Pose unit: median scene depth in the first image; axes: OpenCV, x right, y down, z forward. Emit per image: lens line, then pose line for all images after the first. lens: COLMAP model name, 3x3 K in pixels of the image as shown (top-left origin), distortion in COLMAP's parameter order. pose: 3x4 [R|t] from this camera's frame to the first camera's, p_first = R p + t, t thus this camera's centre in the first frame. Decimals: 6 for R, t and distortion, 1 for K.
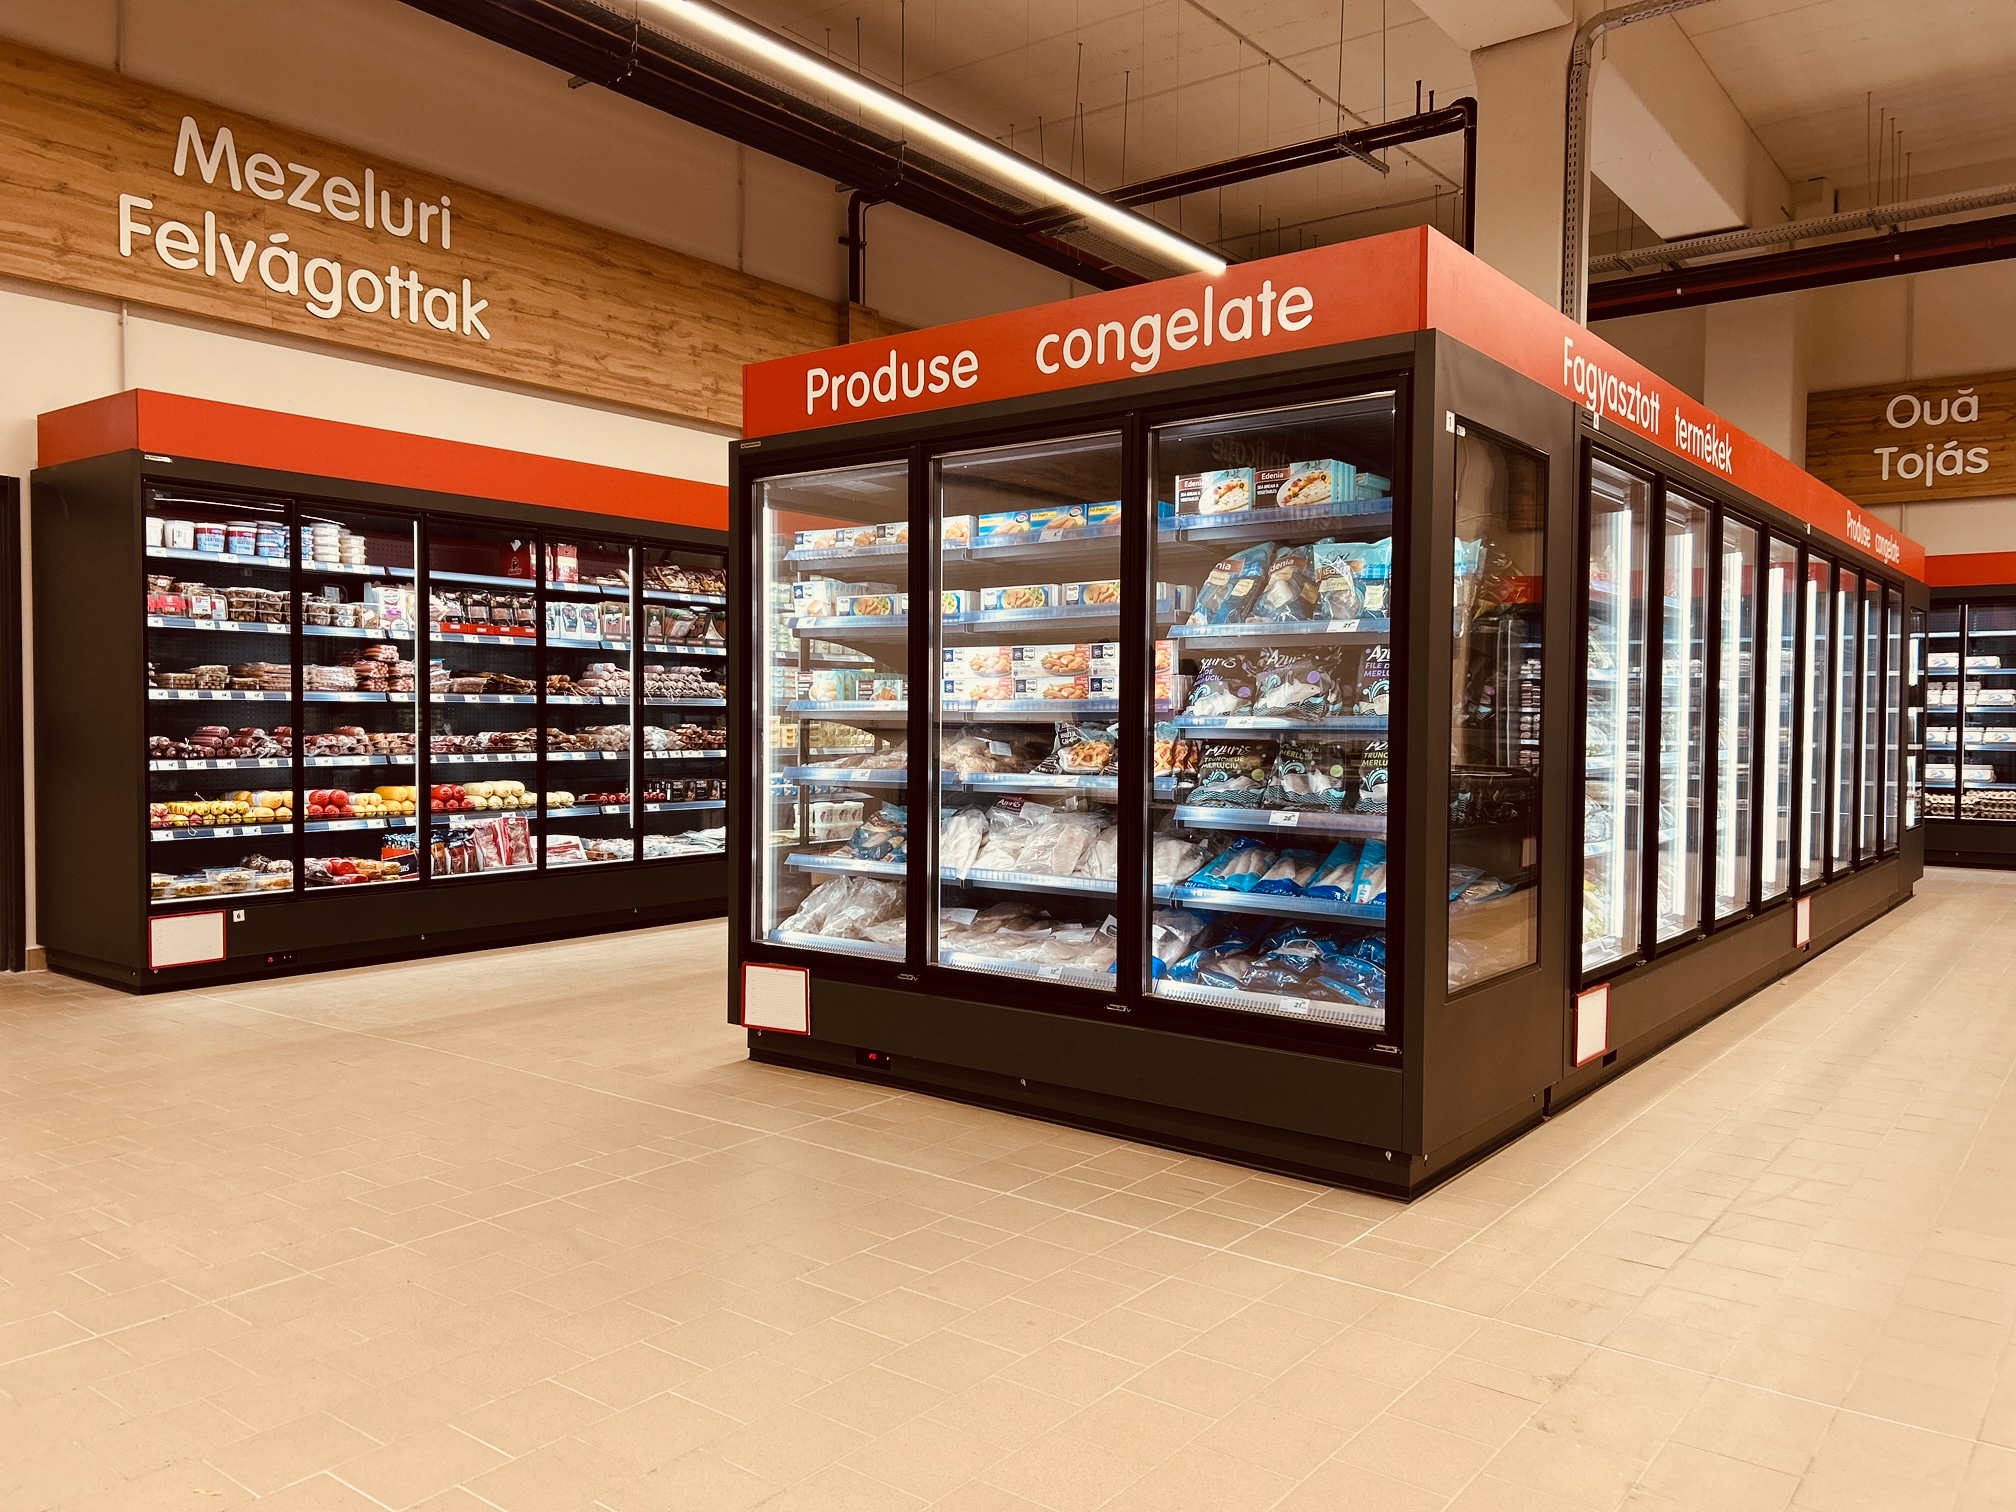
lens RADIAL K [[1519.8, 0, 977.2], [0, 1519.8, 769.2], [0, 0, 1]] dist [0.052191, -0.034722]
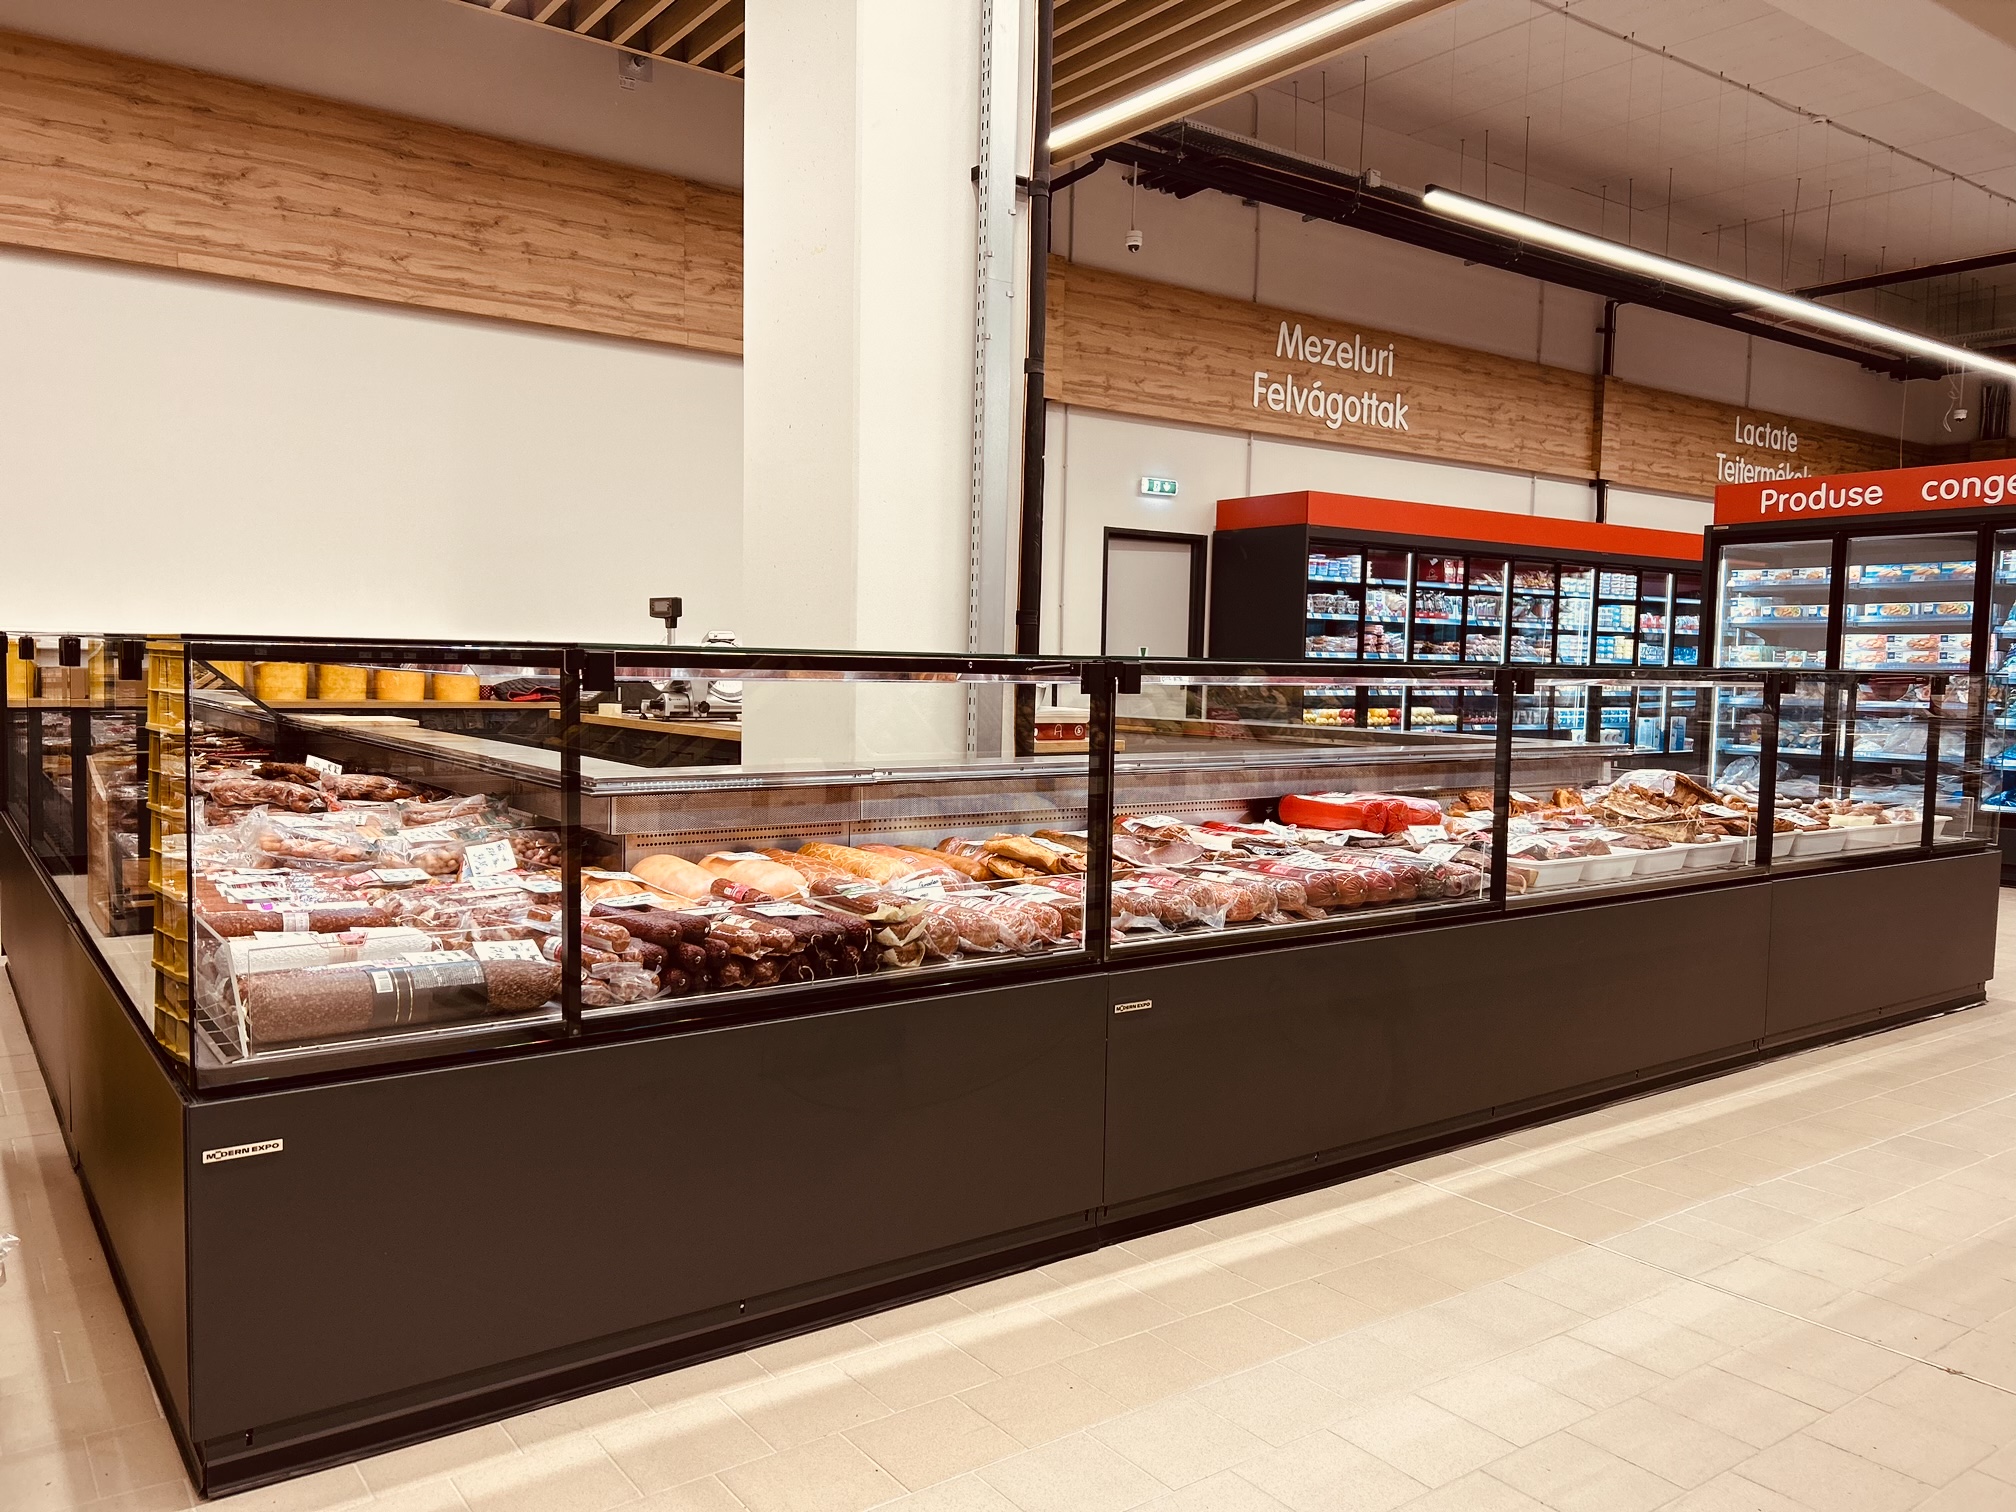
lens RADIAL K [[1519.8, 0, 1025.4], [0, 1519.8, 767.4], [0, 0, 1]] dist [0.052191, -0.034722]
pose [[0.968297, 0.026361, -0.248406, -0.361177], [-0.018436, 0.999246, 0.034177, 0.026956], [0.249120, -0.028514, 0.968053, -0.775297]]
